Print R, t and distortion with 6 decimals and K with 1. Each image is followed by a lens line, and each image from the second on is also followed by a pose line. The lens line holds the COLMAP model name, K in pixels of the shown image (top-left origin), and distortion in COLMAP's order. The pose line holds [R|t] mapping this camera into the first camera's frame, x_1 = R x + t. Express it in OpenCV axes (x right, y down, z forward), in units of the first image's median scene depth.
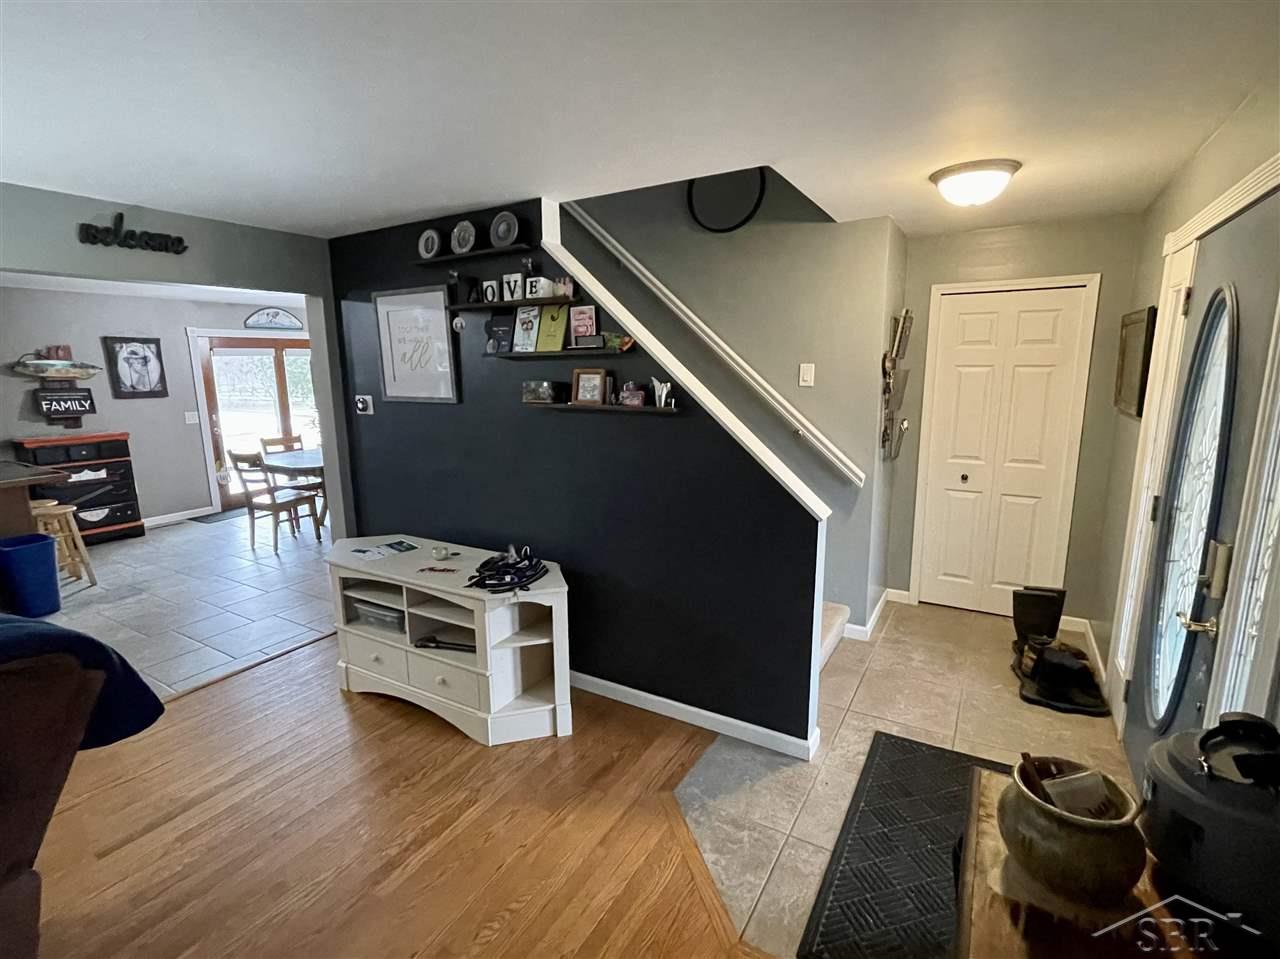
lens RADIAL K [[608.6, 0, 641.1], [0, 608.6, 481.2], [0, 0, 1]] dist [-0.001531, 0.000420]
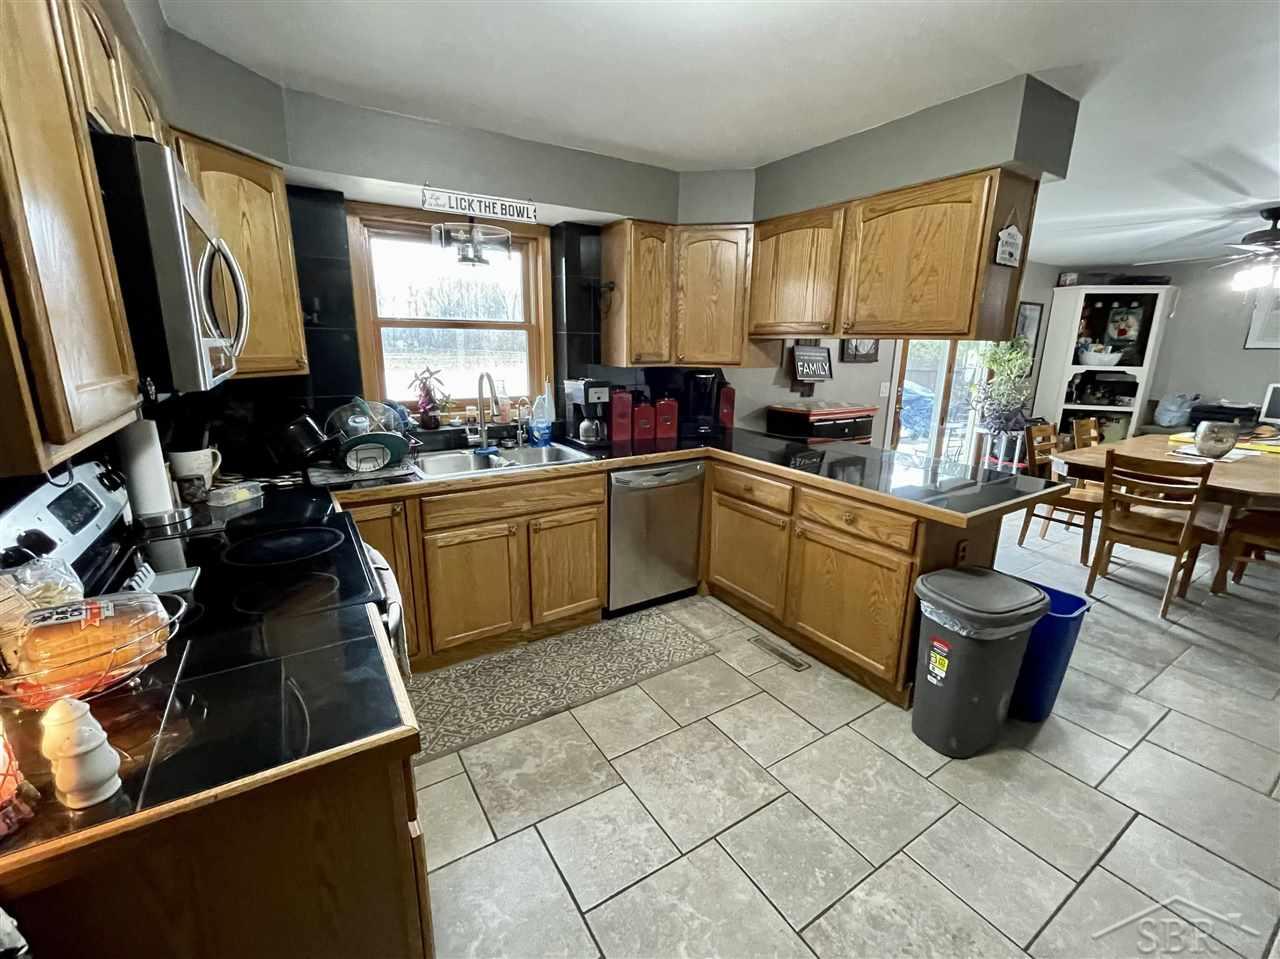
lens RADIAL K [[548.1, 0, 641.5], [0, 548.1, 478.0], [0, 0, 1]] dist [-0.004654, 0.000777]
pose [[0.894696, 0.131731, -0.426809, -0.798123], [-0.108675, 0.991008, 0.078056, -0.012366], [0.433254, -0.023453, 0.900967, 0.238926]]
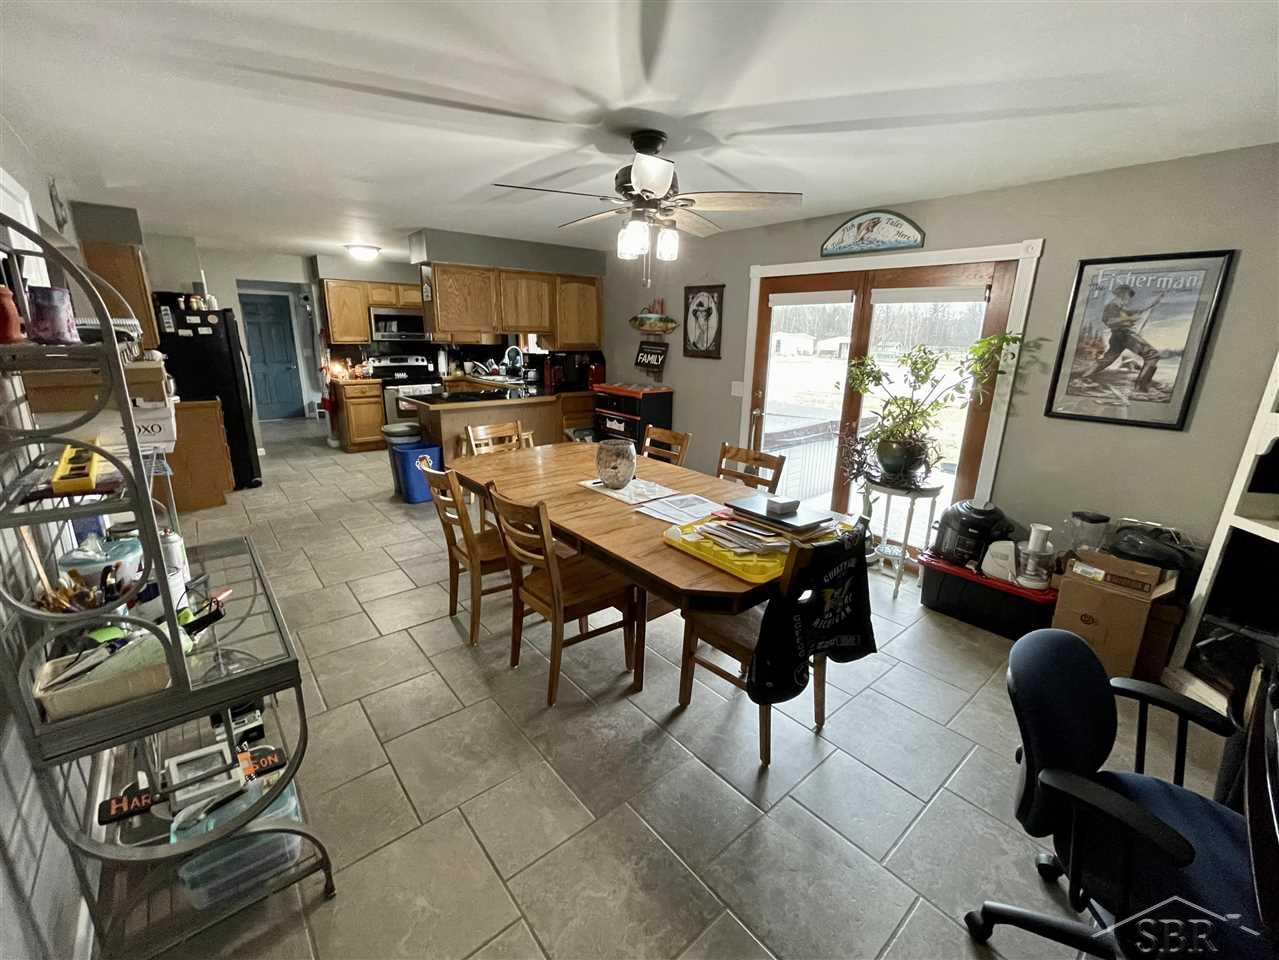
lens RADIAL K [[535.4, 0, 639.5], [0, 535.4, 477.6], [0, 0, 1]] dist [-0.001052, 0.000142]
pose [[-0.326463, 0.256873, -0.909636, -0.055894], [-0.193012, 0.923969, 0.330192, -0.228396], [0.925294, 0.283366, -0.252062, 1.236912]]
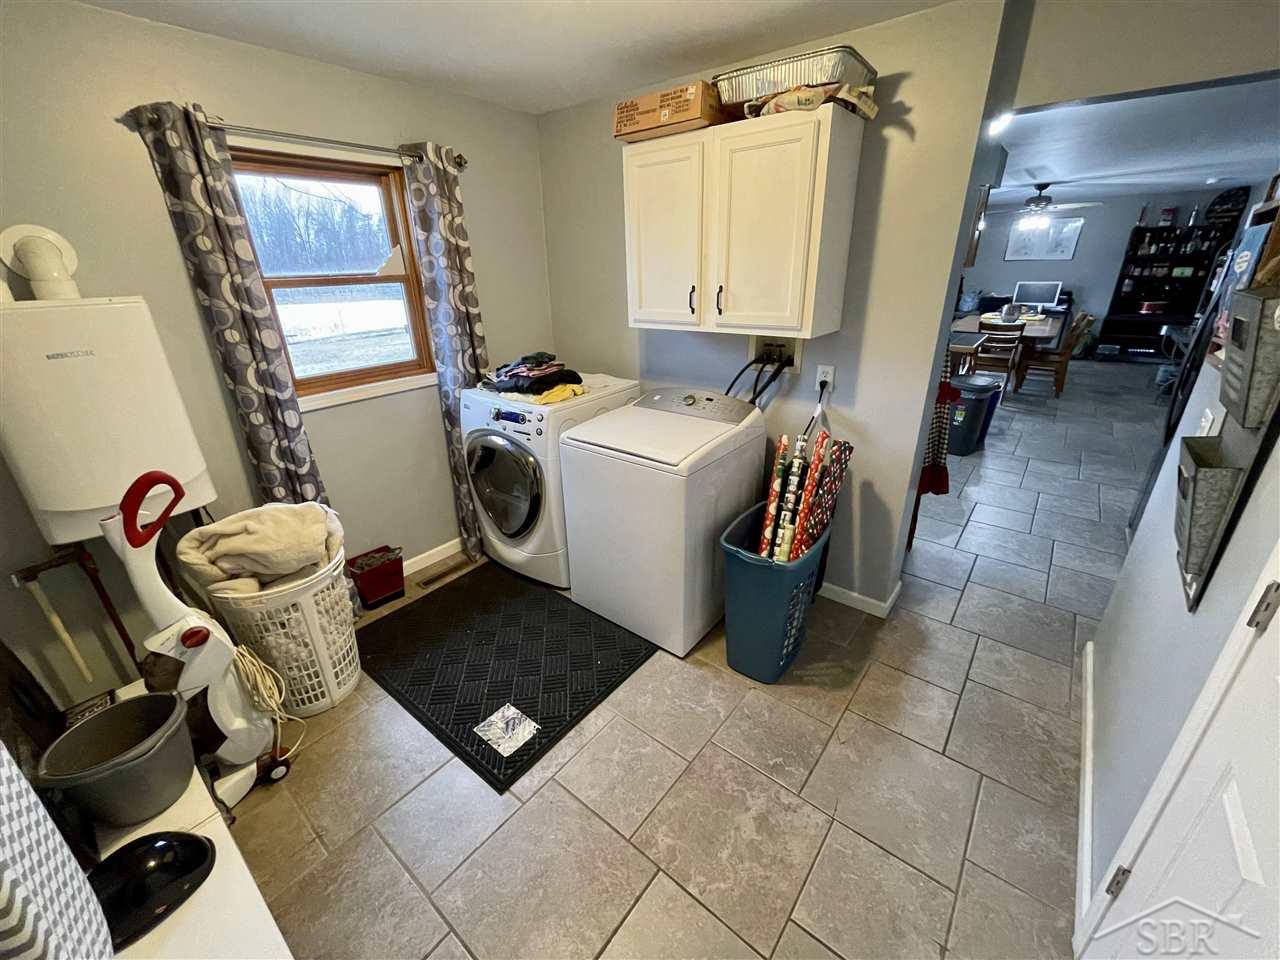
lens RADIAL K [[514.1, 0, 645.1], [0, 514.1, 481.3], [0, 0, 1]] dist [-0.000508, -0.000490]
pose [[0.990673, 0.047814, -0.127596, -1.101623], [-0.019327, 0.976253, 0.215770, 0.047696], [0.134883, -0.211291, 0.968072, -0.158821]]
